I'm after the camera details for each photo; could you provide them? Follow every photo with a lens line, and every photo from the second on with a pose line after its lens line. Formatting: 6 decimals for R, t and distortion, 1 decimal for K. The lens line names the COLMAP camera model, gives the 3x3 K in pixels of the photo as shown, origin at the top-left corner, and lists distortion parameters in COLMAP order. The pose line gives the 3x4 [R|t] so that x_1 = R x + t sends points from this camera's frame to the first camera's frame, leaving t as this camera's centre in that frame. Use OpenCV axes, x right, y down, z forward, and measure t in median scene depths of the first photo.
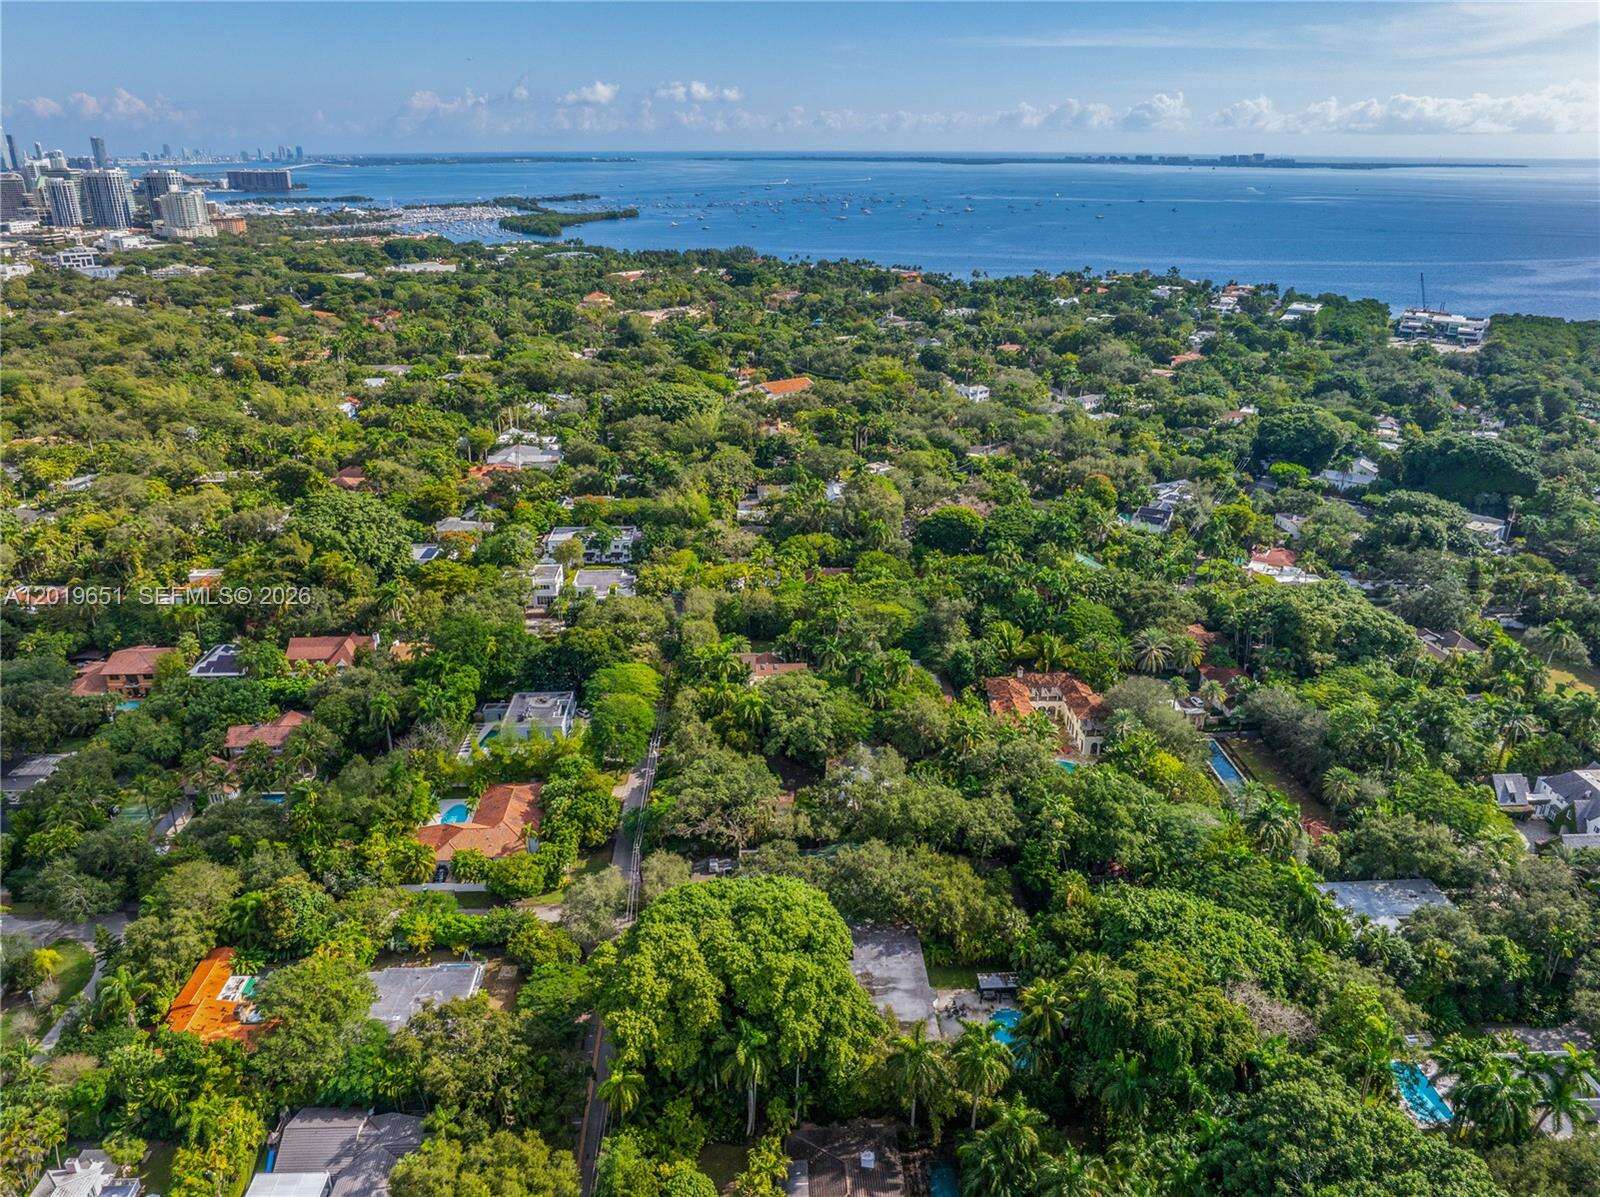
lens RADIAL K [[1124.7, 0, 812.2], [0, 1124.7, 597.9], [0, 0, 1]] dist [-0.054621, 0.024329]
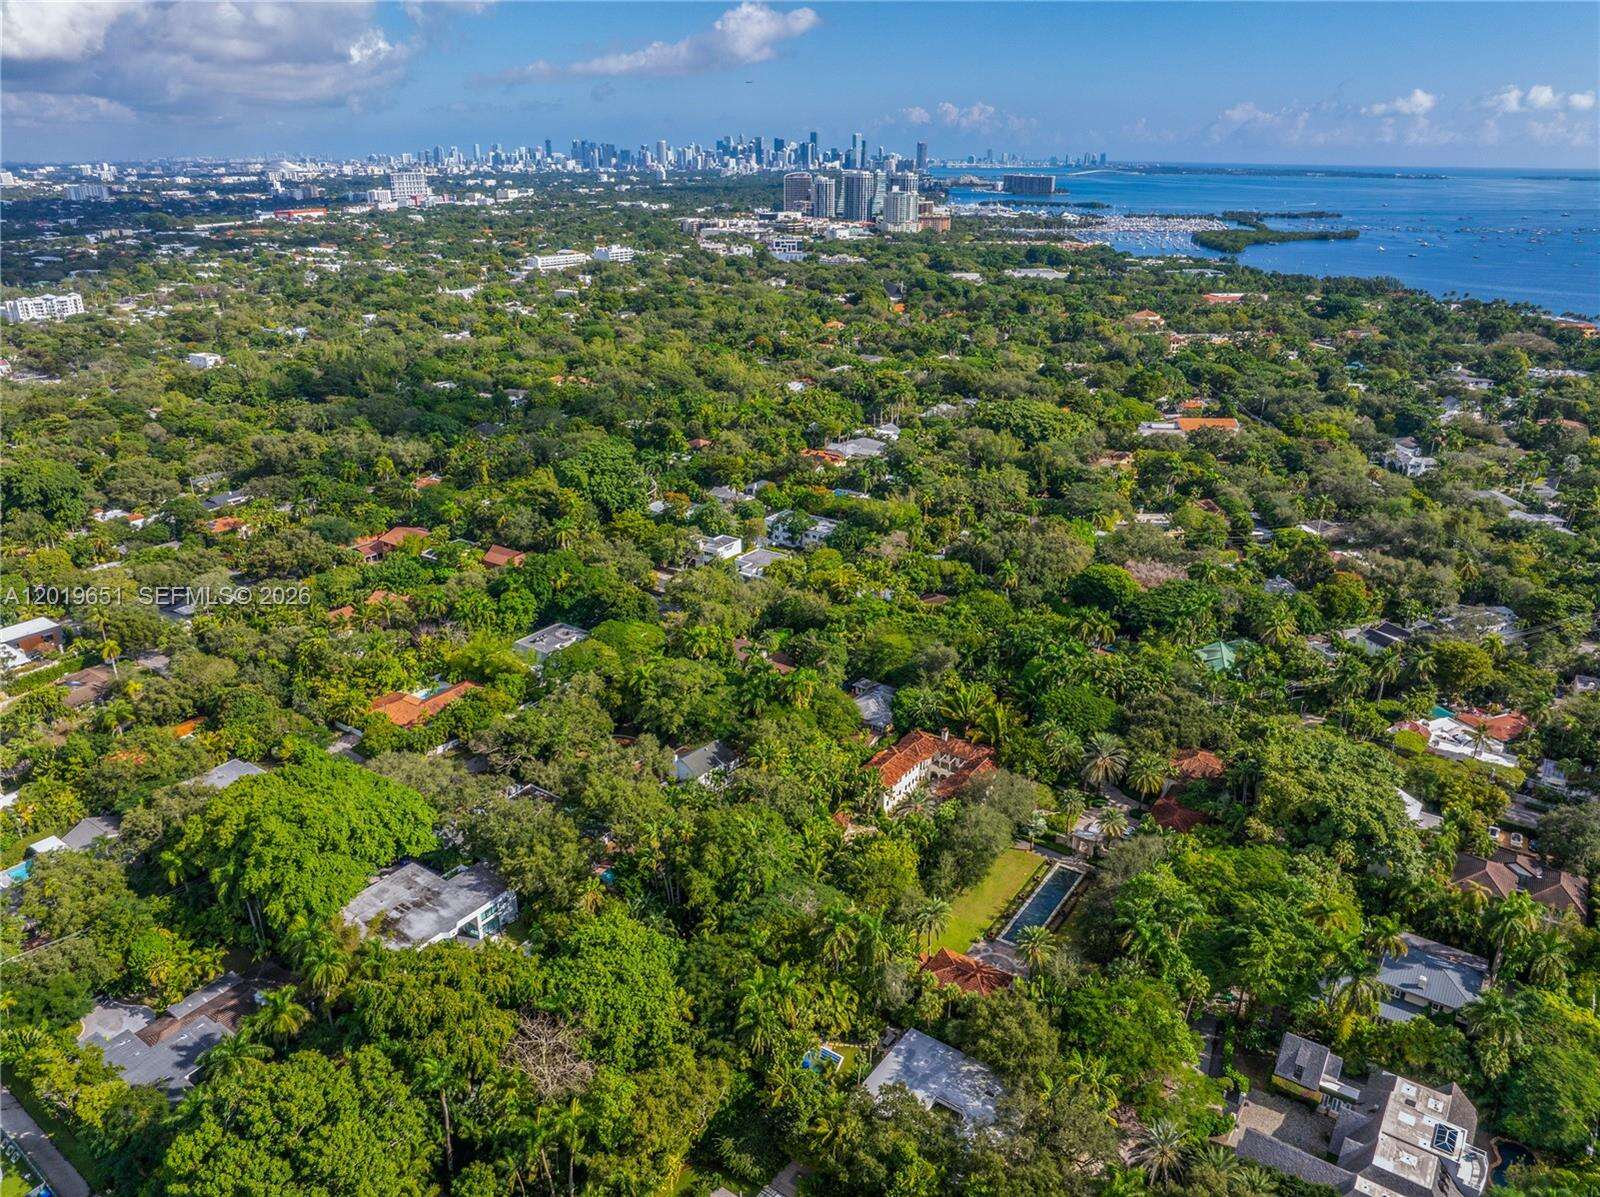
lens RADIAL K [[1124.7, 0, 809.9], [0, 1124.7, 598.6], [0, 0, 1]] dist [-0.054621, 0.024329]
pose [[0.789344, 0.228219, -0.569958, 0.448326], [-0.232359, 0.970338, 0.066739, -0.059039], [0.568283, 0.079755, 0.818959, 0.121496]]
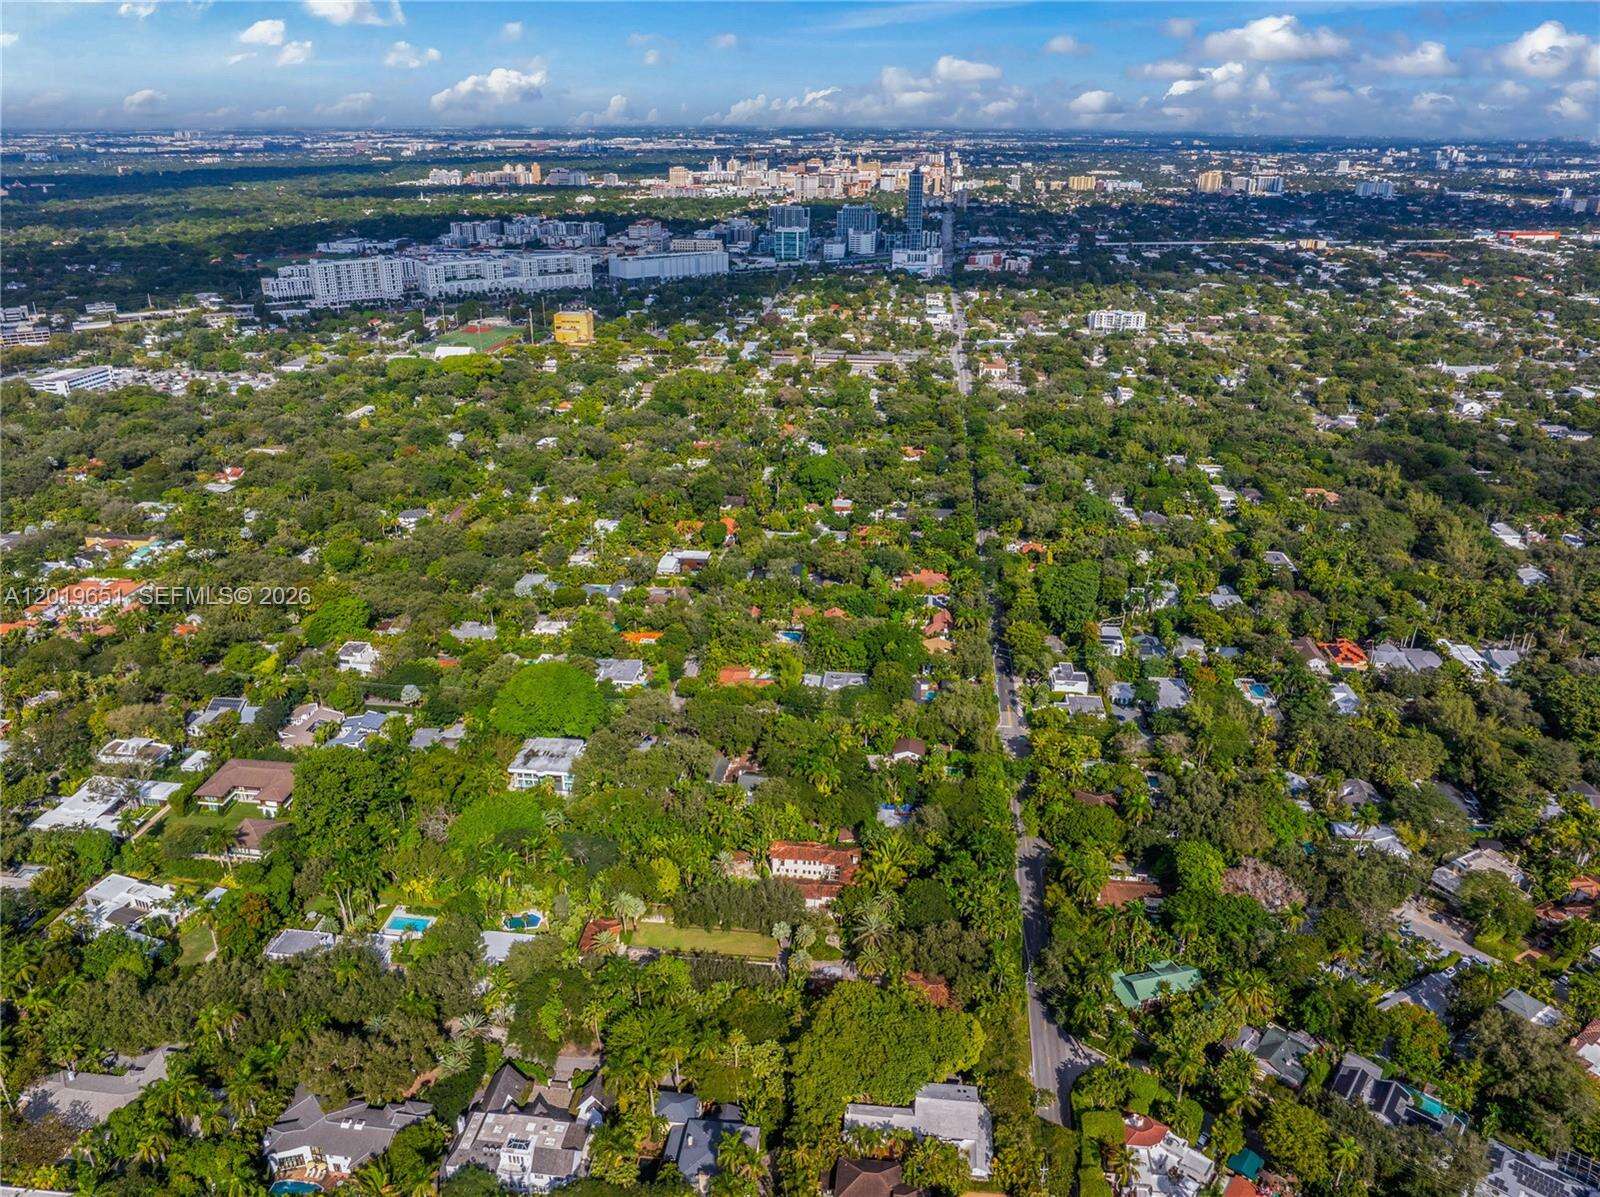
lens RADIAL K [[1124.7, 0, 803.1], [0, 1124.7, 596.3], [0, 0, 1]] dist [-0.054621, 0.024329]
pose [[-0.165274, 0.384387, -0.908257, 0.878907], [-0.374164, 0.827636, 0.418353, -0.484102], [0.912516, 0.408980, 0.007037, 0.613809]]
